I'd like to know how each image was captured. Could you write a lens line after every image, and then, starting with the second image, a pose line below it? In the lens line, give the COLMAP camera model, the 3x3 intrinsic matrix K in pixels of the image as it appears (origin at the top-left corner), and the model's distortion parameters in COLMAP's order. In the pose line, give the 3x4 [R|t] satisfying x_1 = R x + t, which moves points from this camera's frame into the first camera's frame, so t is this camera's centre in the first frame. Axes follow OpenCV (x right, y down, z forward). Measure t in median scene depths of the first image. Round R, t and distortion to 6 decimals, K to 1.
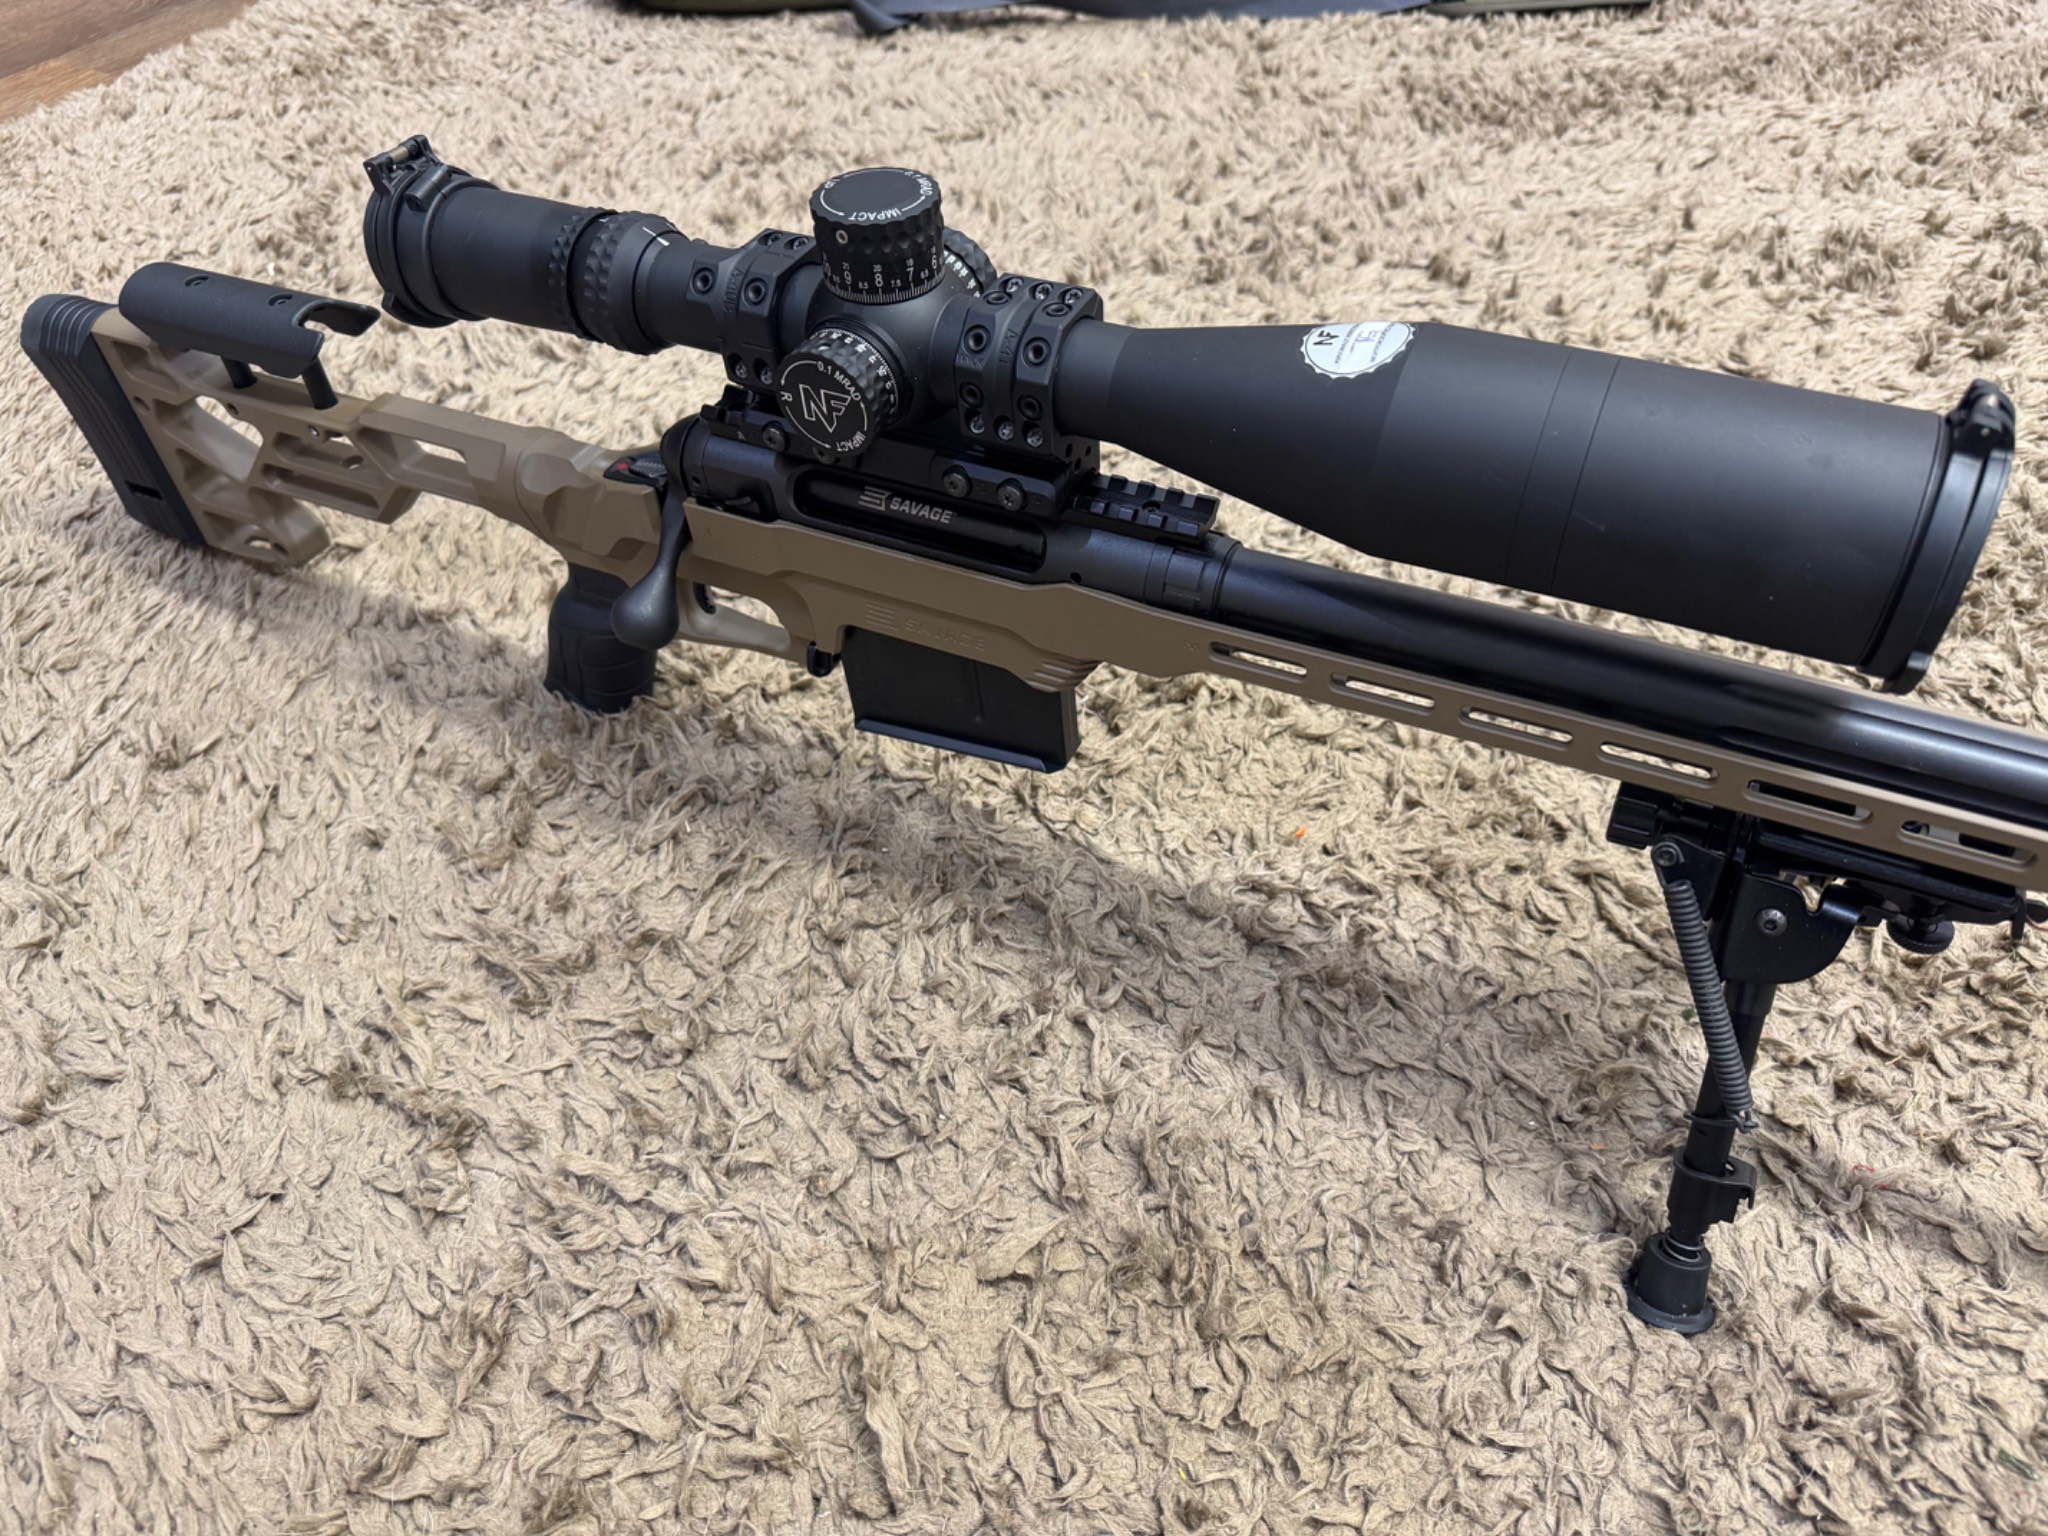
lens RADIAL K [[1478.0, 0, 1024.0], [0, 1478.0, 768.0], [0, 0, 1]] dist [0.019346, -0.037751]
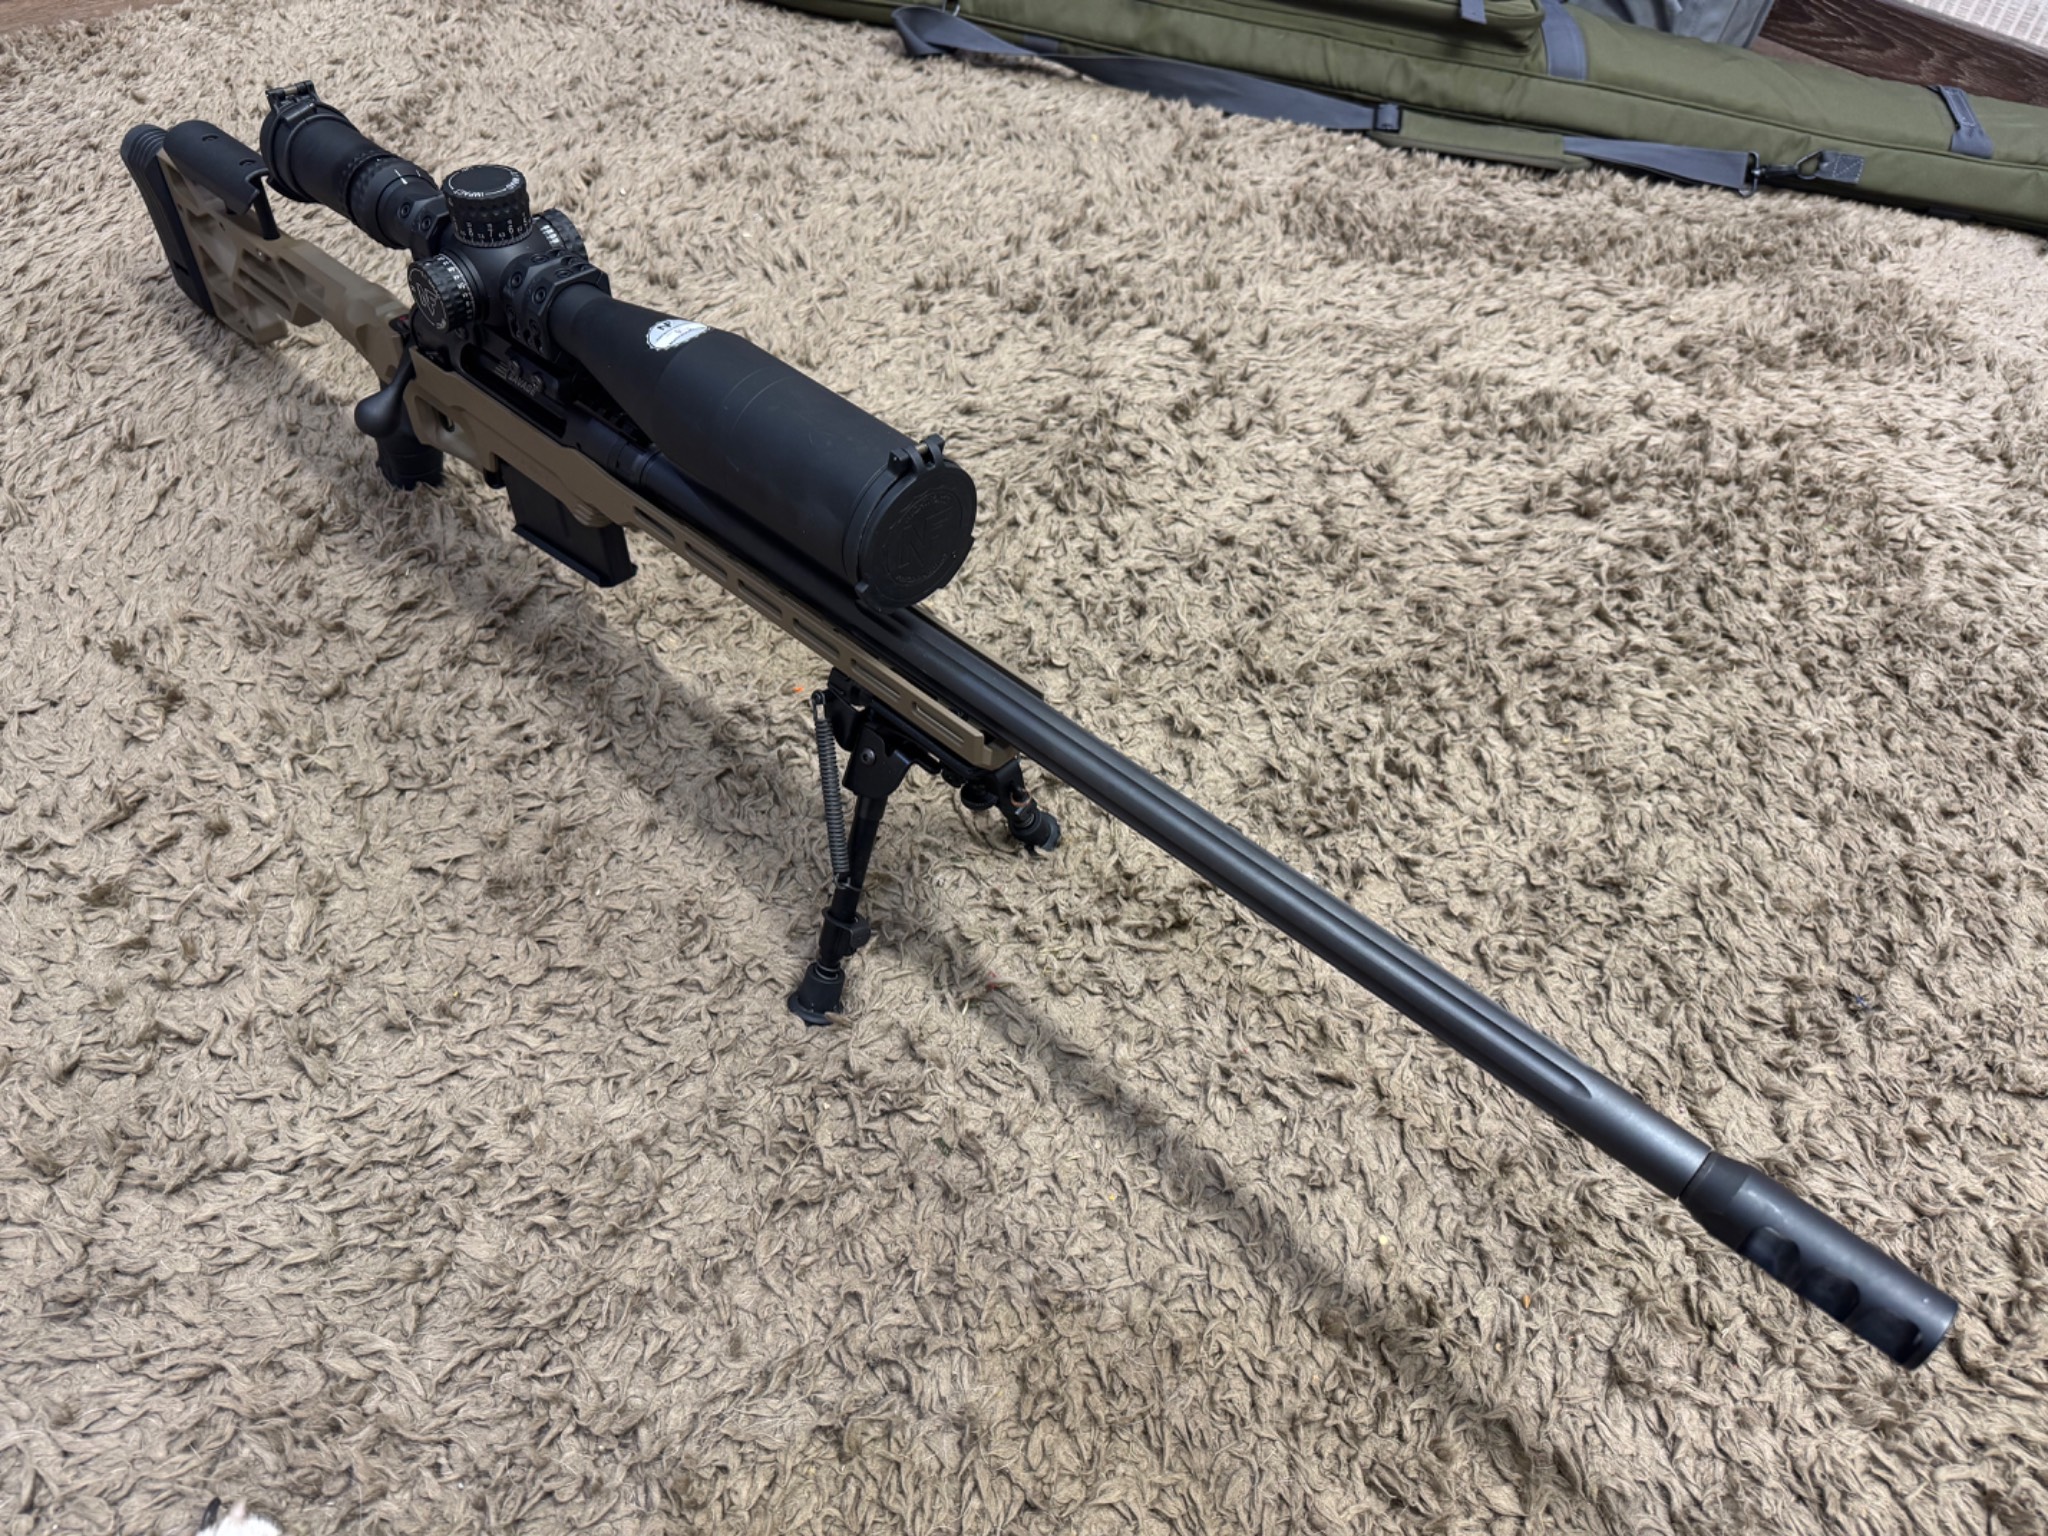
lens RADIAL K [[1478.0, 0, 1024.0], [0, 1478.0, 768.0], [0, 0, 1]] dist [0.019346, -0.037751]
pose [[0.951722, 0.275524, -0.135322, 0.574529], [-0.274284, 0.961238, 0.028095, 0.017460], [0.137818, 0.010378, 0.990403, -0.349497]]
